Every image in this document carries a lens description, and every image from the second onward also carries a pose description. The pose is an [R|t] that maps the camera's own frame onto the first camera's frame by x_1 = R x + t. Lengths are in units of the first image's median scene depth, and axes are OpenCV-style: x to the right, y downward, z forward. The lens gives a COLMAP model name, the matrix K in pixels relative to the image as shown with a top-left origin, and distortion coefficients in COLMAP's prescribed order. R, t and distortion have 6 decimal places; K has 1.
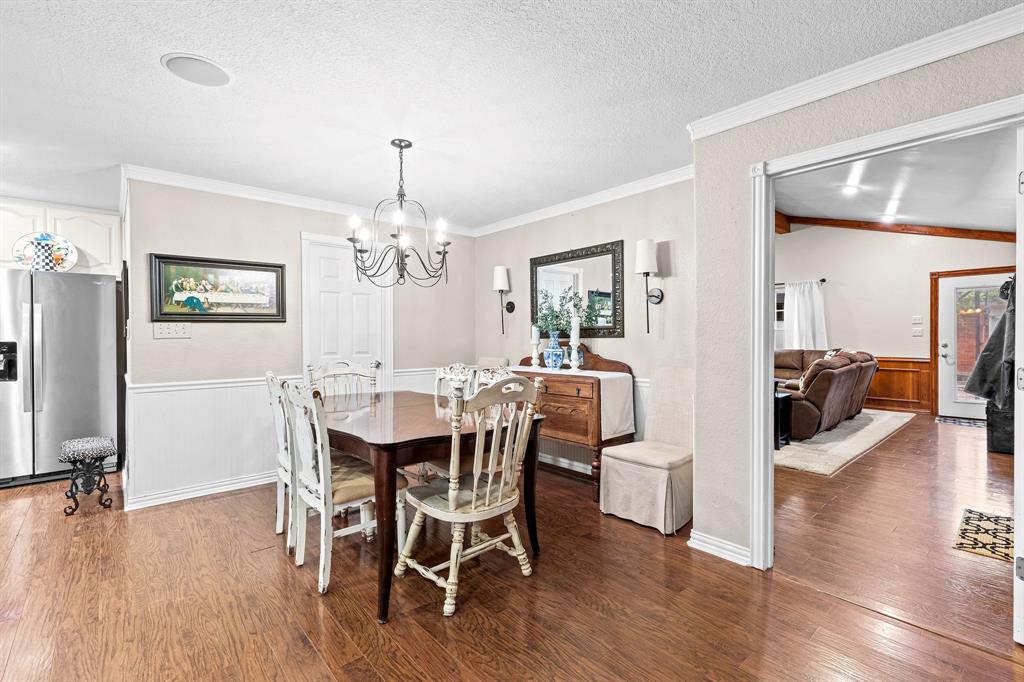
lens RADIAL K [[464.8, 0, 513.9], [0, 464.8, 334.2], [0, 0, 1]] dist [0.003924, 0.001094]
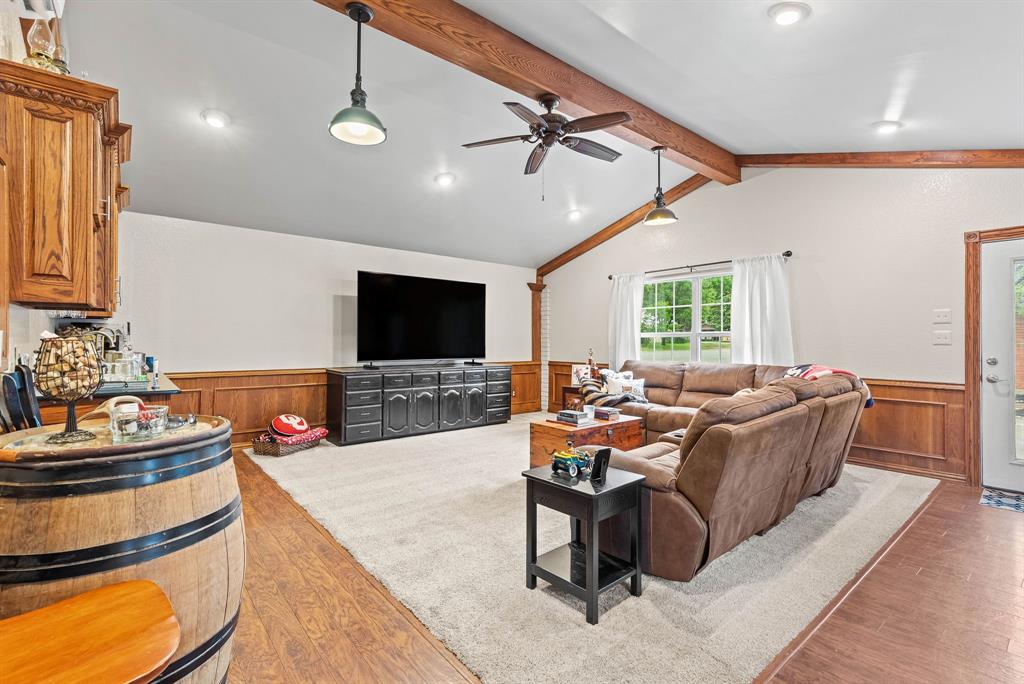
lens RADIAL K [[464.8, 0, 515.0], [0, 464.8, 335.1], [0, 0, 1]] dist [0.003924, 0.001094]
pose [[0.999536, 0.004673, -0.030115, 0.371653], [-0.004873, 0.999967, -0.006546, -0.000765], [0.030084, 0.006690, 0.999525, 0.427146]]
